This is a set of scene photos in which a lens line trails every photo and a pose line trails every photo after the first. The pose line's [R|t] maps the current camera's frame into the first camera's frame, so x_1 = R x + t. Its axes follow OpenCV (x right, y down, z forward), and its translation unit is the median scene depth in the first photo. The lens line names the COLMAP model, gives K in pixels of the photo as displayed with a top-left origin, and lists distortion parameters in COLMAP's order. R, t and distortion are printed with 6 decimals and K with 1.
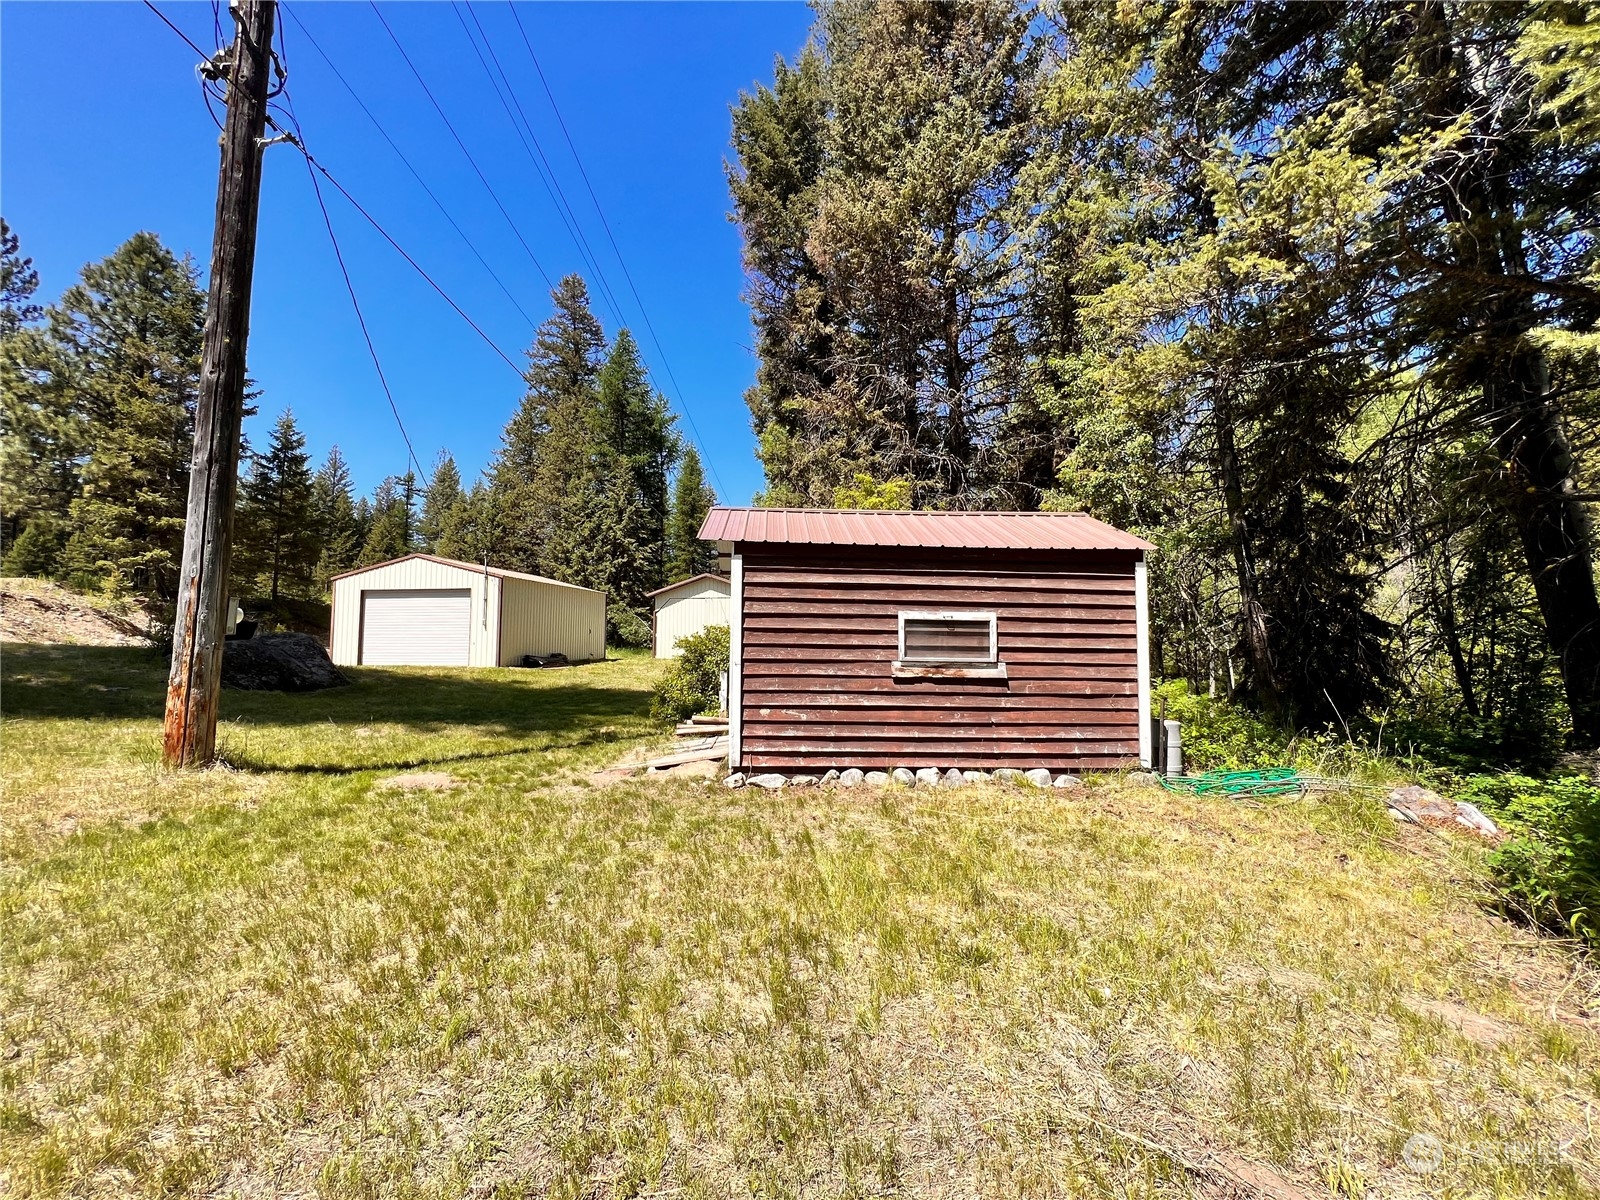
lens RADIAL K [[639.9, 0, 794.3], [0, 639.9, 599.6], [0, 0, 1]] dist [-0.000793, -0.000295]
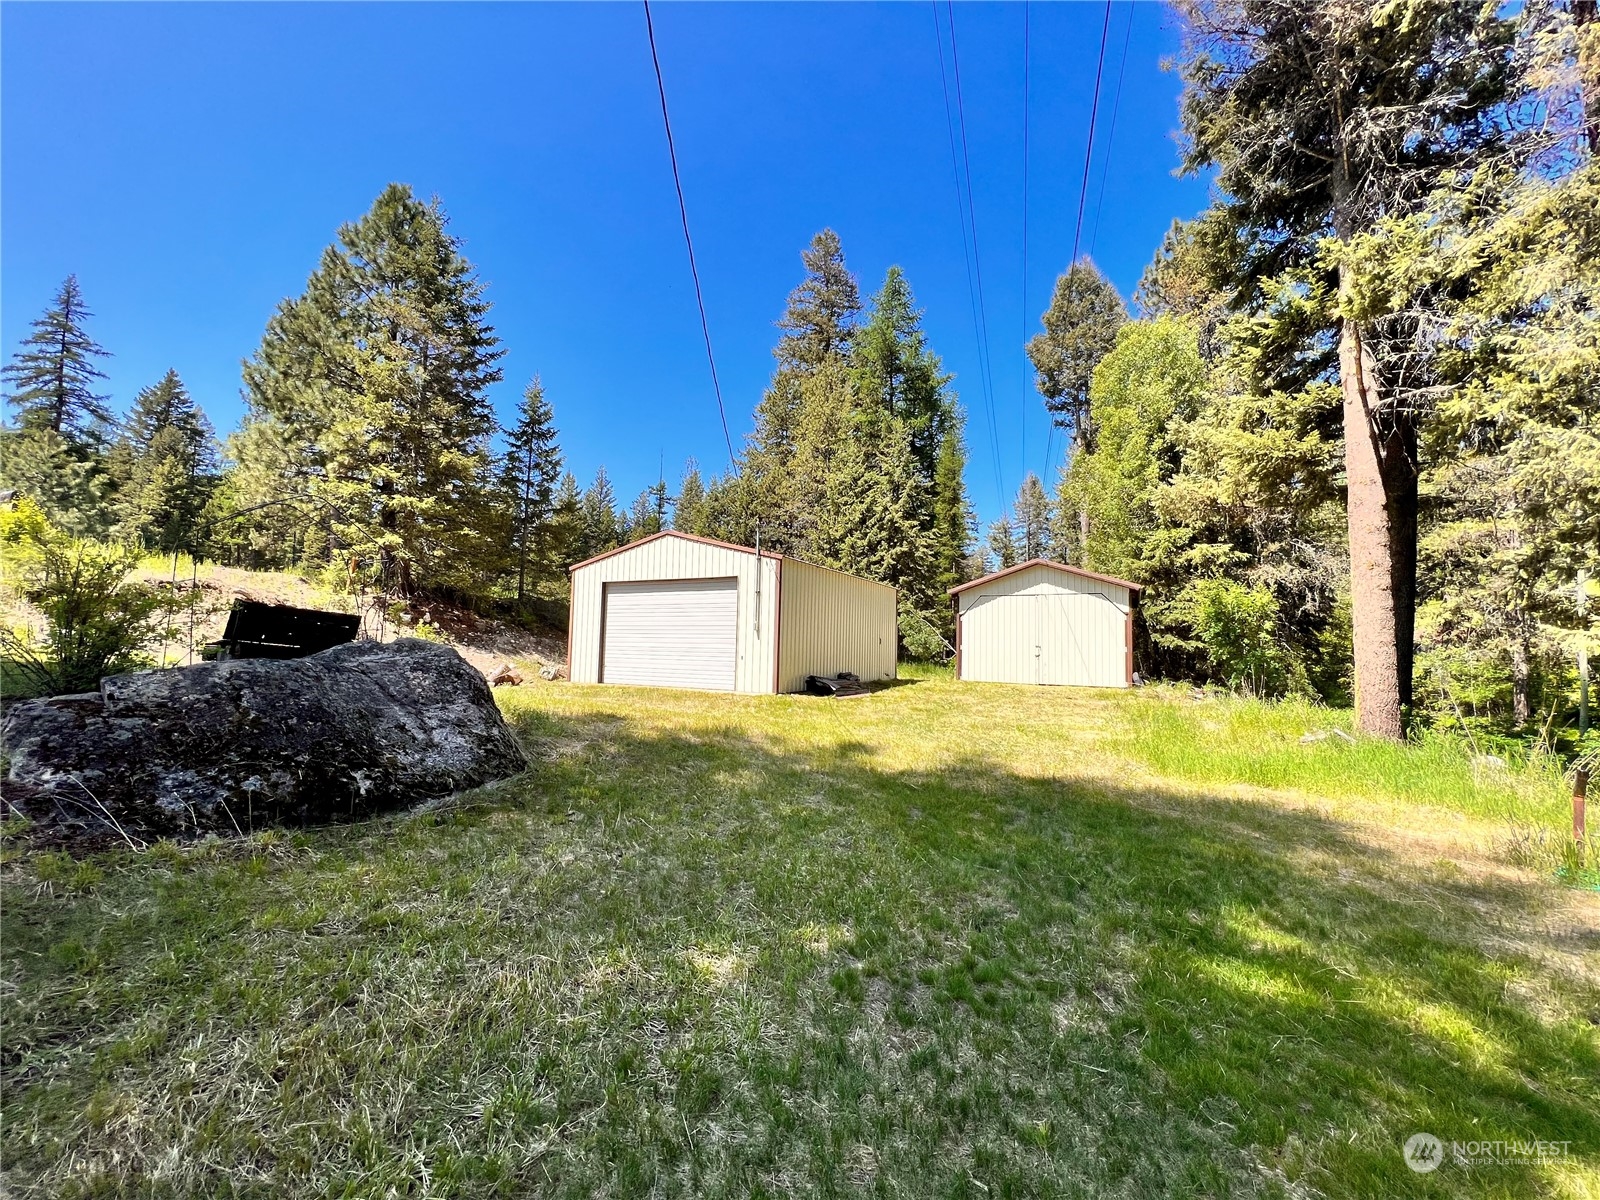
lens RADIAL K [[639.9, 0, 801.8], [0, 639.9, 598.5], [0, 0, 1]] dist [-0.000793, -0.000295]
pose [[0.947387, -0.006769, -0.320019, -0.136471], [0.001525, 0.999860, -0.016634, 0.010738], [0.320087, 0.015271, 0.947265, 0.230296]]
